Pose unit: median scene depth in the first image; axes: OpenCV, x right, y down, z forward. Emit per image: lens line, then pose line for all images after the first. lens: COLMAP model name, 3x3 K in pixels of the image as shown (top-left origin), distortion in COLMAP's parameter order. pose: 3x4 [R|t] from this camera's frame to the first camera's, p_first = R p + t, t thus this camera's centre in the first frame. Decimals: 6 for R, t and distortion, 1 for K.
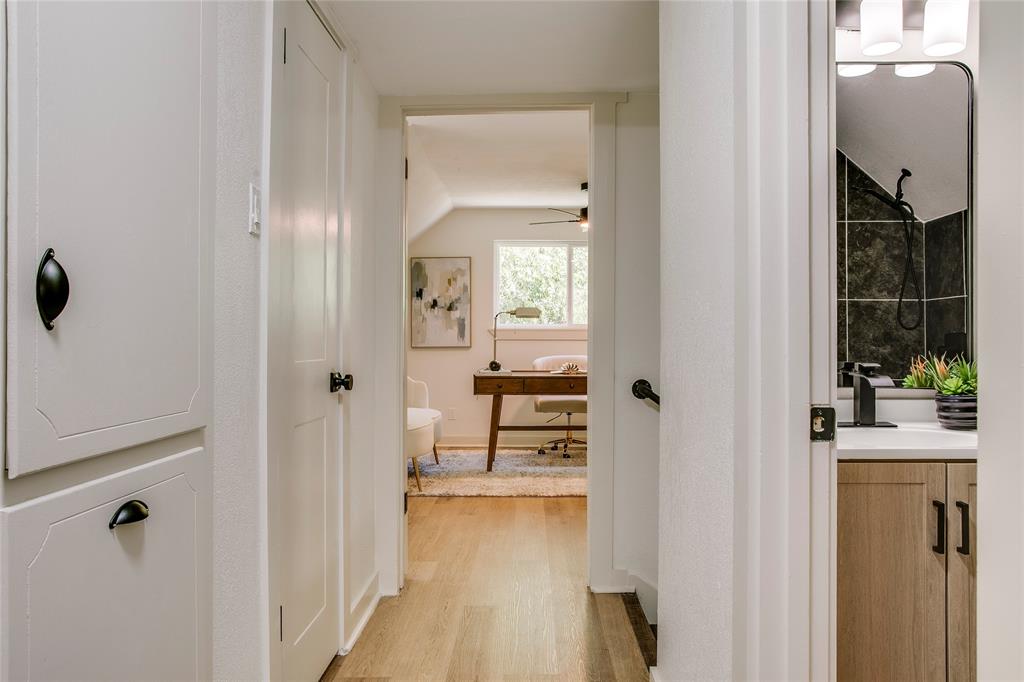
lens RADIAL K [[719.2, 0, 511.0], [0, 719.2, 337.3], [0, 0, 1]] dist [-0.037218, 0.010483]
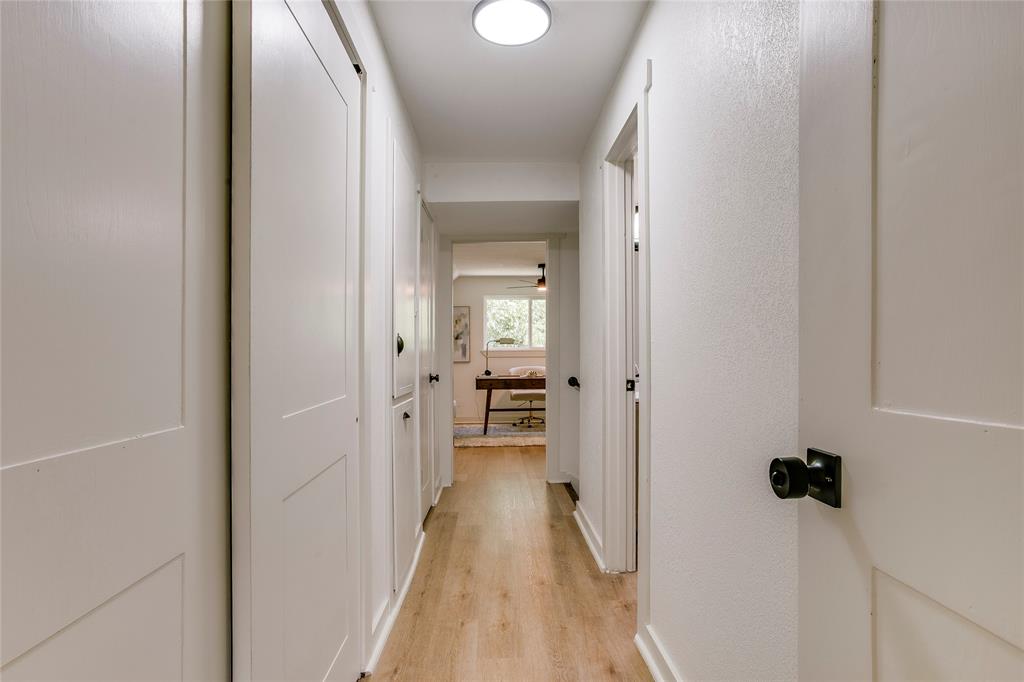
lens RADIAL K [[514.4, 0, 498.7], [0, 514.4, 370.9], [0, 0, 1]] dist [-0.012694, 0.000168]
pose [[0.999485, -0.009854, 0.030532, -0.067430], [0.008898, 0.999471, 0.031291, -0.004372], [-0.030824, -0.031003, 0.999044, -0.422612]]
